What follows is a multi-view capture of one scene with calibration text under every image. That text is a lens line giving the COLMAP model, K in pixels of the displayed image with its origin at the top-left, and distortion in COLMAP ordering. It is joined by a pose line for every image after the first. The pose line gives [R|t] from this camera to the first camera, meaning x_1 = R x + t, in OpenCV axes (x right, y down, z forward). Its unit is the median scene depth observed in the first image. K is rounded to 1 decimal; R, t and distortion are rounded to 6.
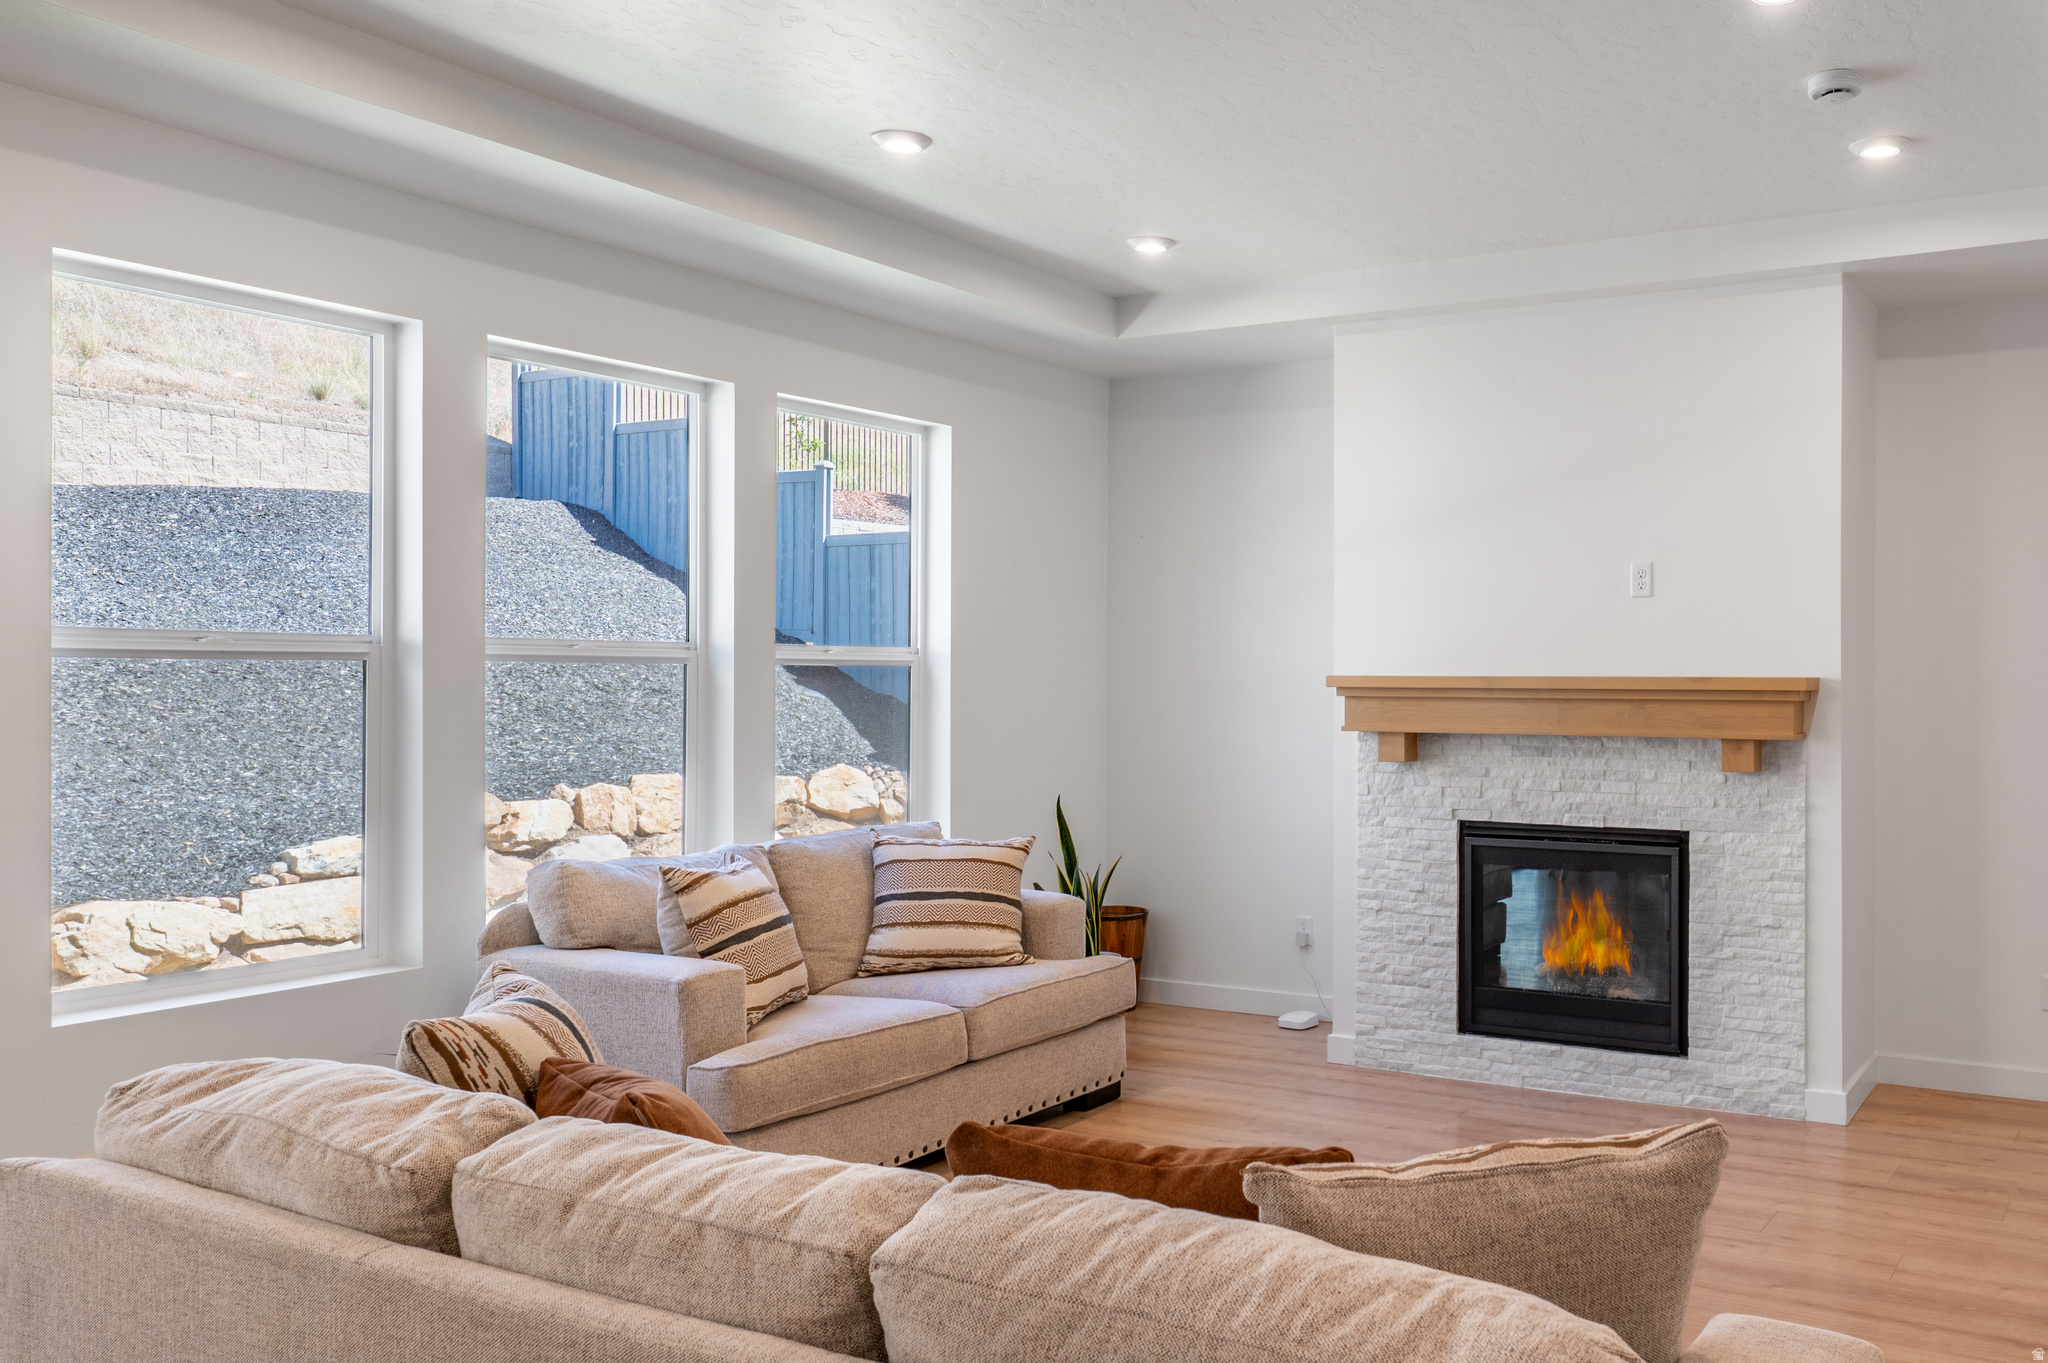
lens RADIAL K [[1711.2, 0, 1031.6], [0, 1711.2, 613.7], [0, 0, 1]] dist [-0.002836, 0.004438]
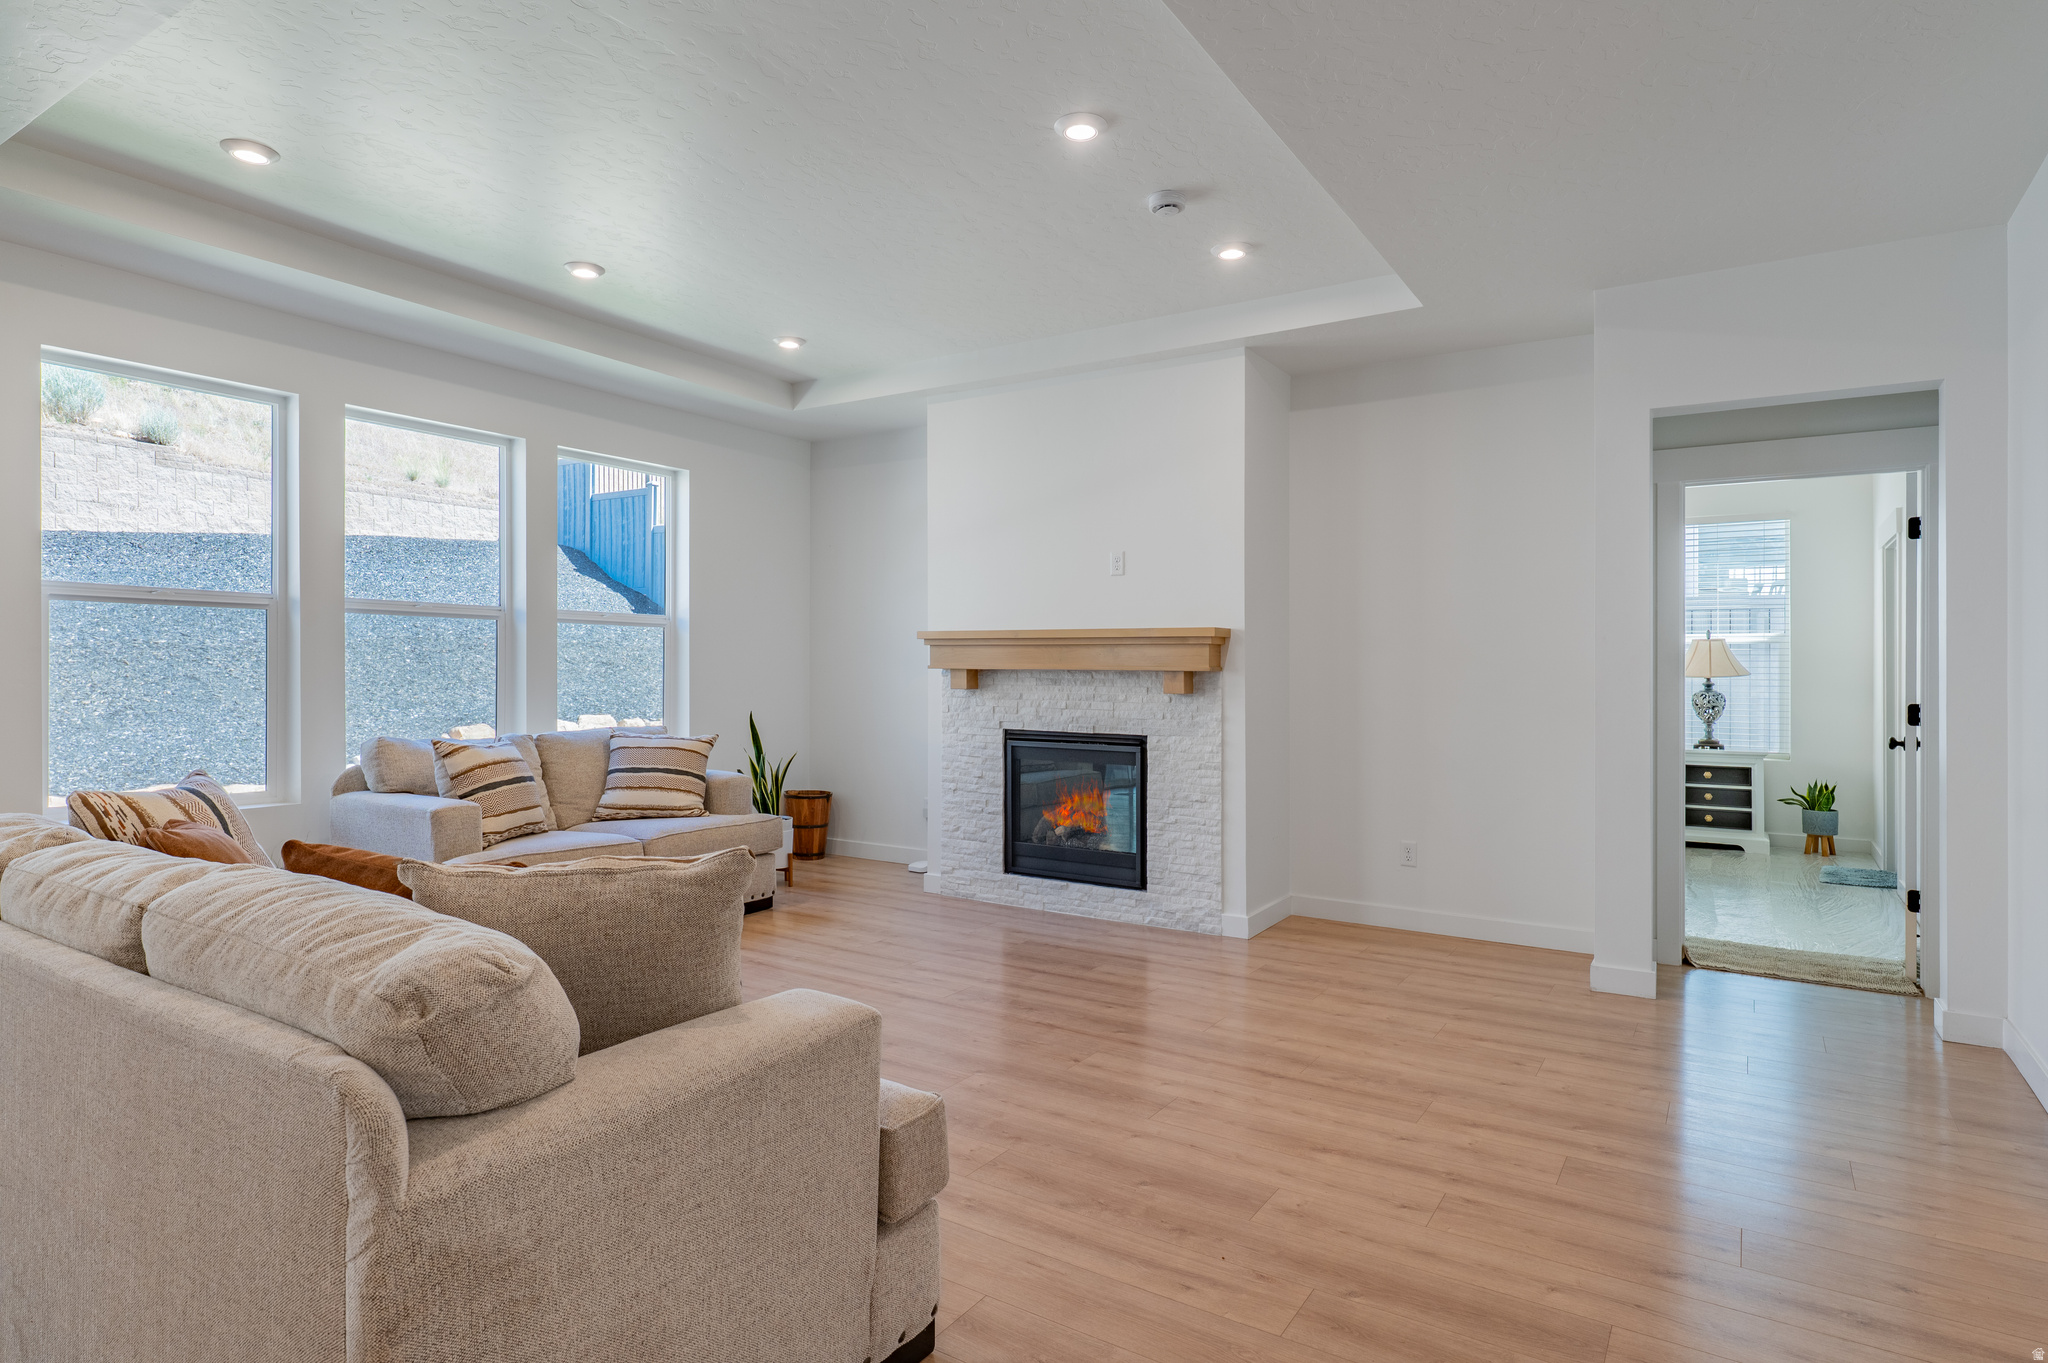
lens RADIAL K [[1126.4, 0, 1027.7], [0, 1126.4, 680.3], [0, 0, 1]] dist [-0.001551, 0.000826]
pose [[0.993761, 0.006054, -0.111364, 0.390688], [-0.005791, 0.999980, 0.002679, 0.078378], [0.111378, -0.002017, 0.993776, 0.035747]]
